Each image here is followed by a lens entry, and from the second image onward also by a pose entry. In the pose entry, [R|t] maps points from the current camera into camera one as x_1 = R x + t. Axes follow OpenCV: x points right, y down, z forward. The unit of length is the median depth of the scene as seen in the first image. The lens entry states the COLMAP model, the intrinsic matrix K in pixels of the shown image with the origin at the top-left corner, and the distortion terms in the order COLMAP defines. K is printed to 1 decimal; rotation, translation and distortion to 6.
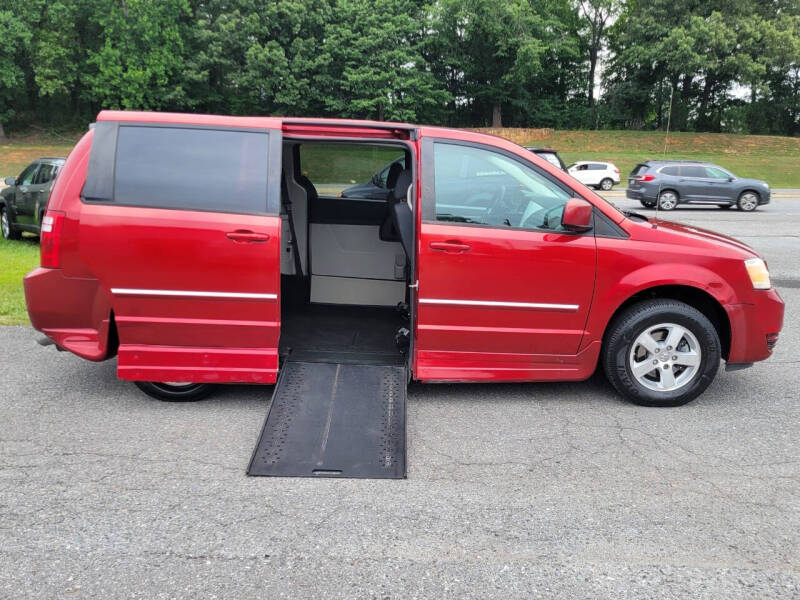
lens RADIAL K [[785.2, 0, 400.0], [0, 785.2, 300.0], [0, 0, 1]] dist [0.050186, 0.003490]
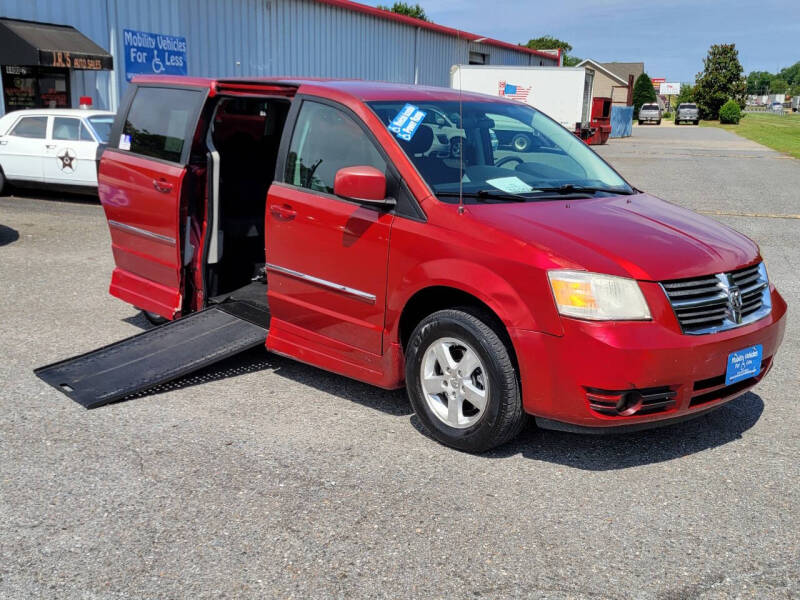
lens RADIAL K [[937.5, 0, 402.8], [0, 937.5, 297.8], [0, 0, 1]] dist [0.054934, -0.018038]
pose [[0.637867, 0.154868, -0.754414, 0.148557], [-0.156509, 0.985199, 0.069913, -0.009678], [0.754076, 0.073477, 0.652665, 0.056309]]
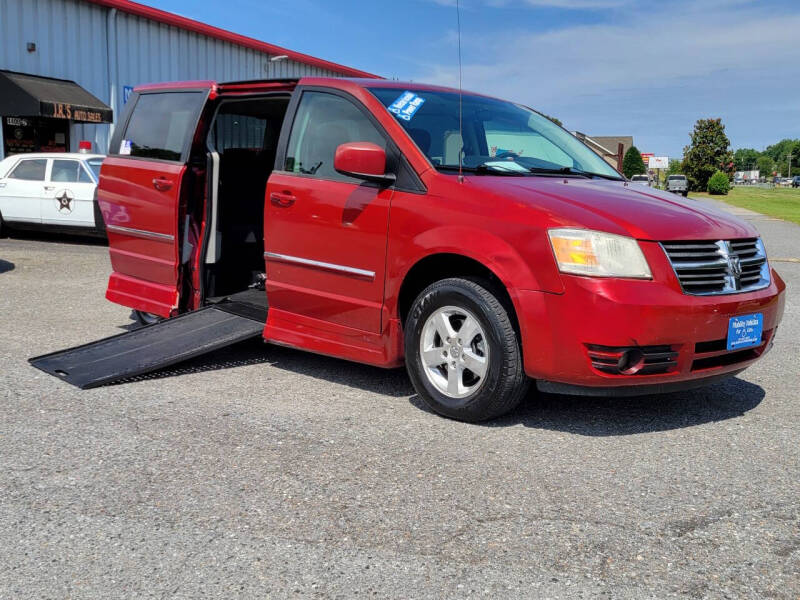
lens RADIAL K [[937.5, 0, 402.8], [0, 937.5, 297.8], [0, 0, 1]] dist [0.054934, -0.018038]
pose [[0.643380, 0.094445, -0.759699, 0.149723], [-0.158985, 0.987209, -0.011914, 0.006115], [0.748857, 0.128446, 0.650165, 0.057271]]
